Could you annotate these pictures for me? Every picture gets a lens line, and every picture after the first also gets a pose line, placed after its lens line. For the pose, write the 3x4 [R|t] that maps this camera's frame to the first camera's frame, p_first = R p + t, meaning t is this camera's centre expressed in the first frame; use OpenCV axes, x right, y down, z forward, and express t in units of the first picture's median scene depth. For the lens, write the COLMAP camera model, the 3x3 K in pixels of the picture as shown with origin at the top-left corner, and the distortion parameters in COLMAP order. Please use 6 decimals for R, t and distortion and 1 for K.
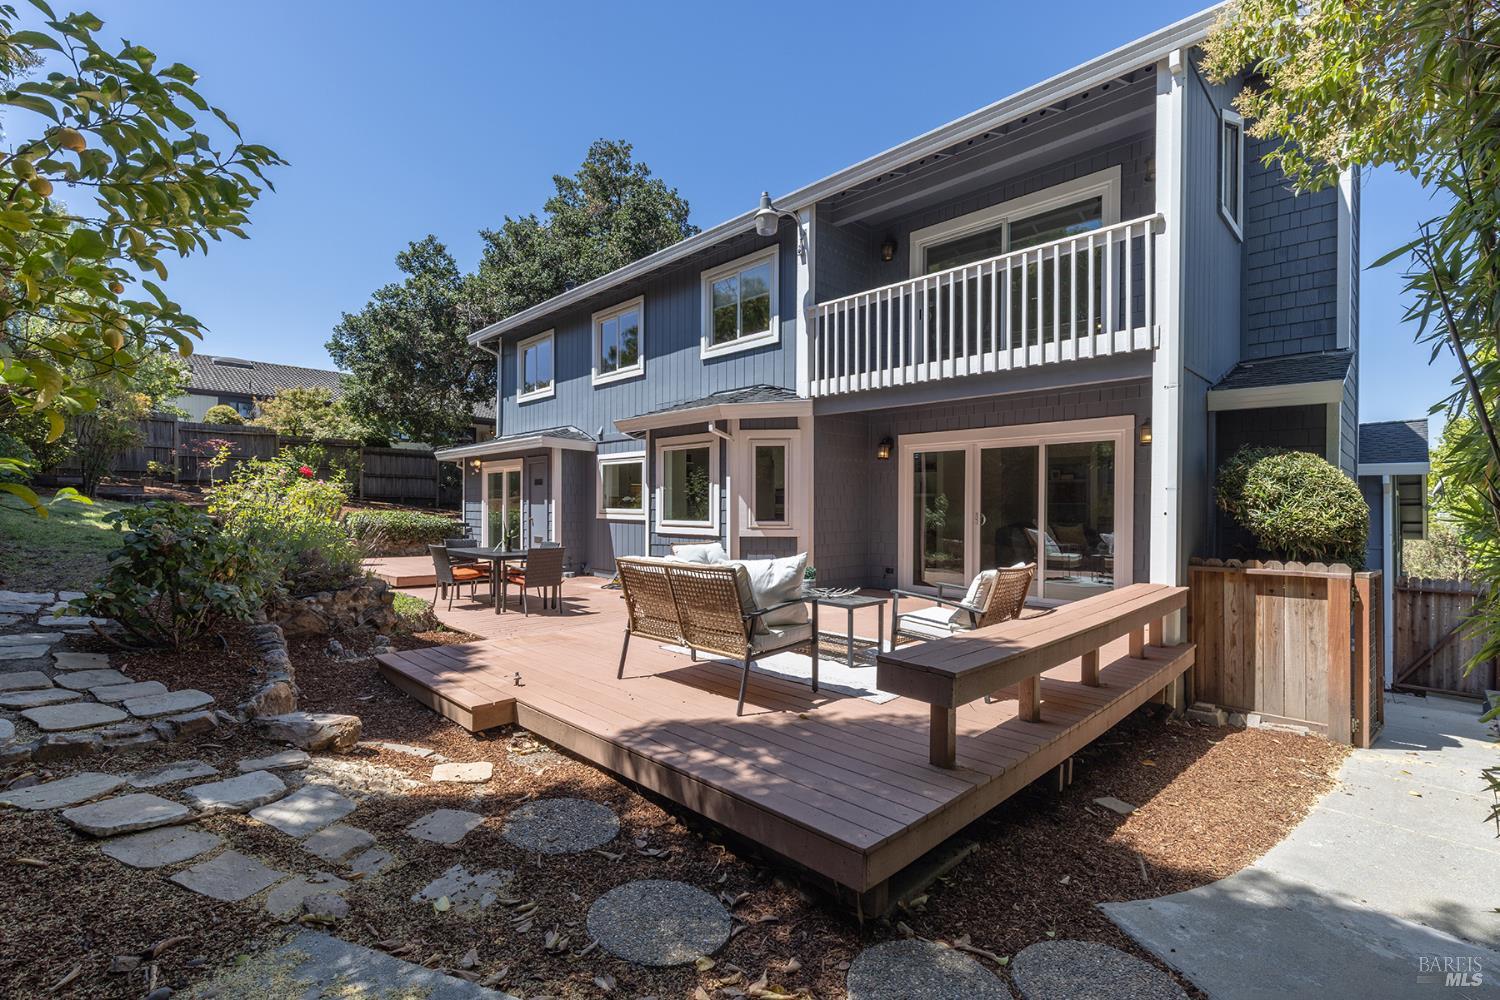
lens RADIAL K [[676.7, 0, 750.9], [0, 676.7, 507.0], [0, 0, 1]] dist [0.004428, 0.001229]
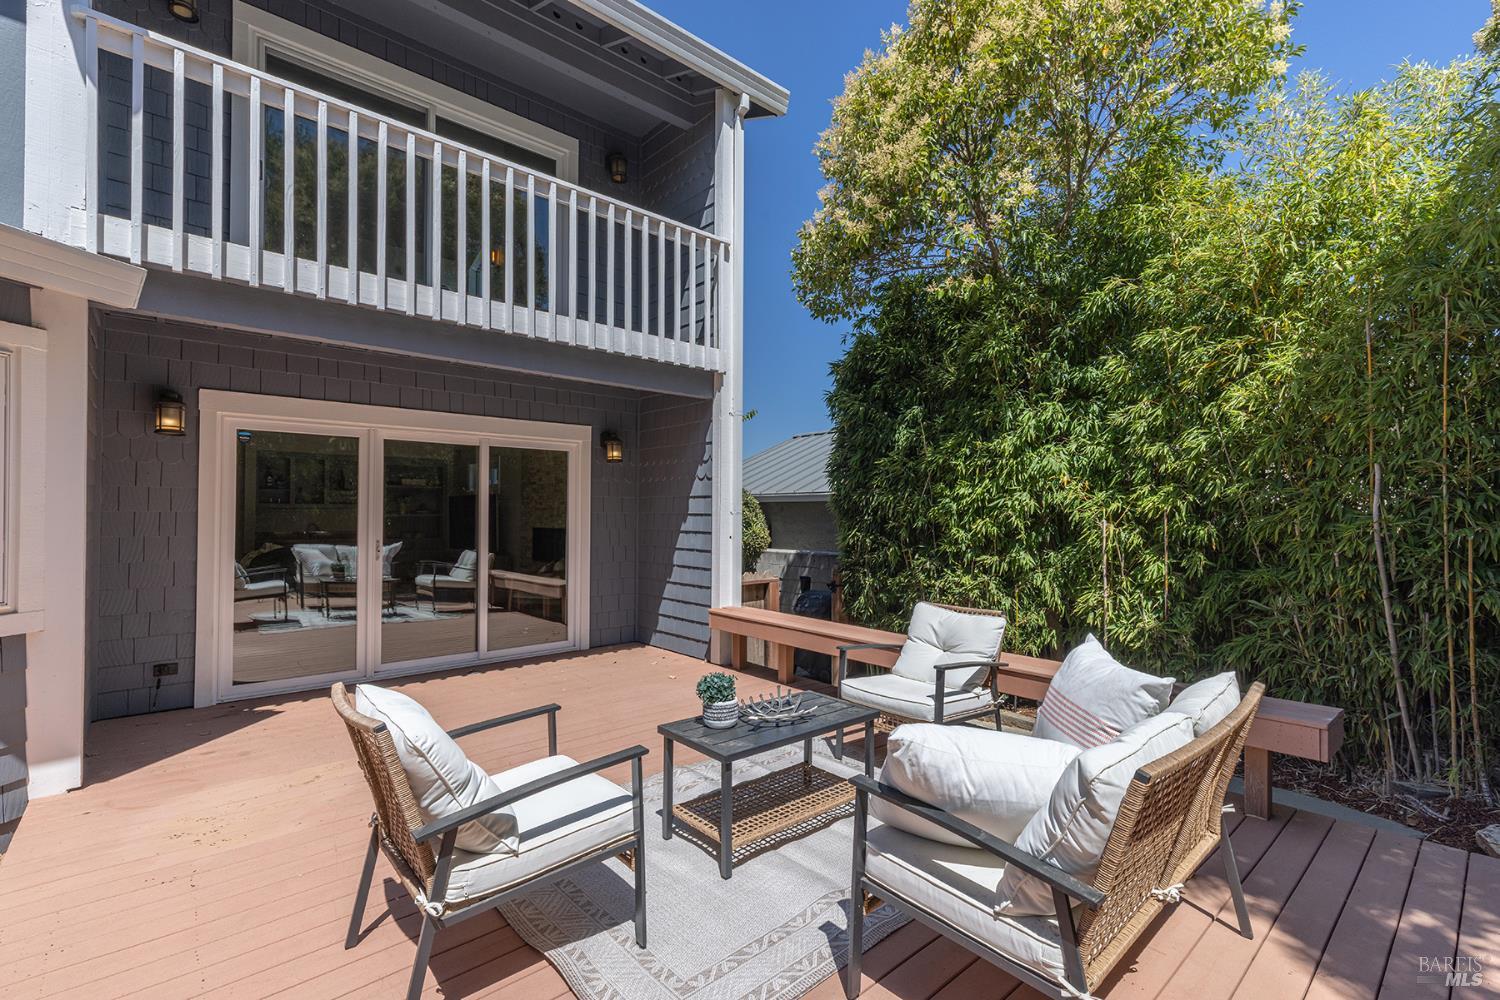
lens RADIAL K [[676.7, 0, 752.0], [0, 676.7, 505.9], [0, 0, 1]] dist [0.004428, 0.001229]
pose [[0.049737, 0.000376, 0.998762, -0.299248], [-0.008386, 0.999965, 0.000041, -0.028413], [-0.998727, -0.008378, 0.049738, 0.673372]]
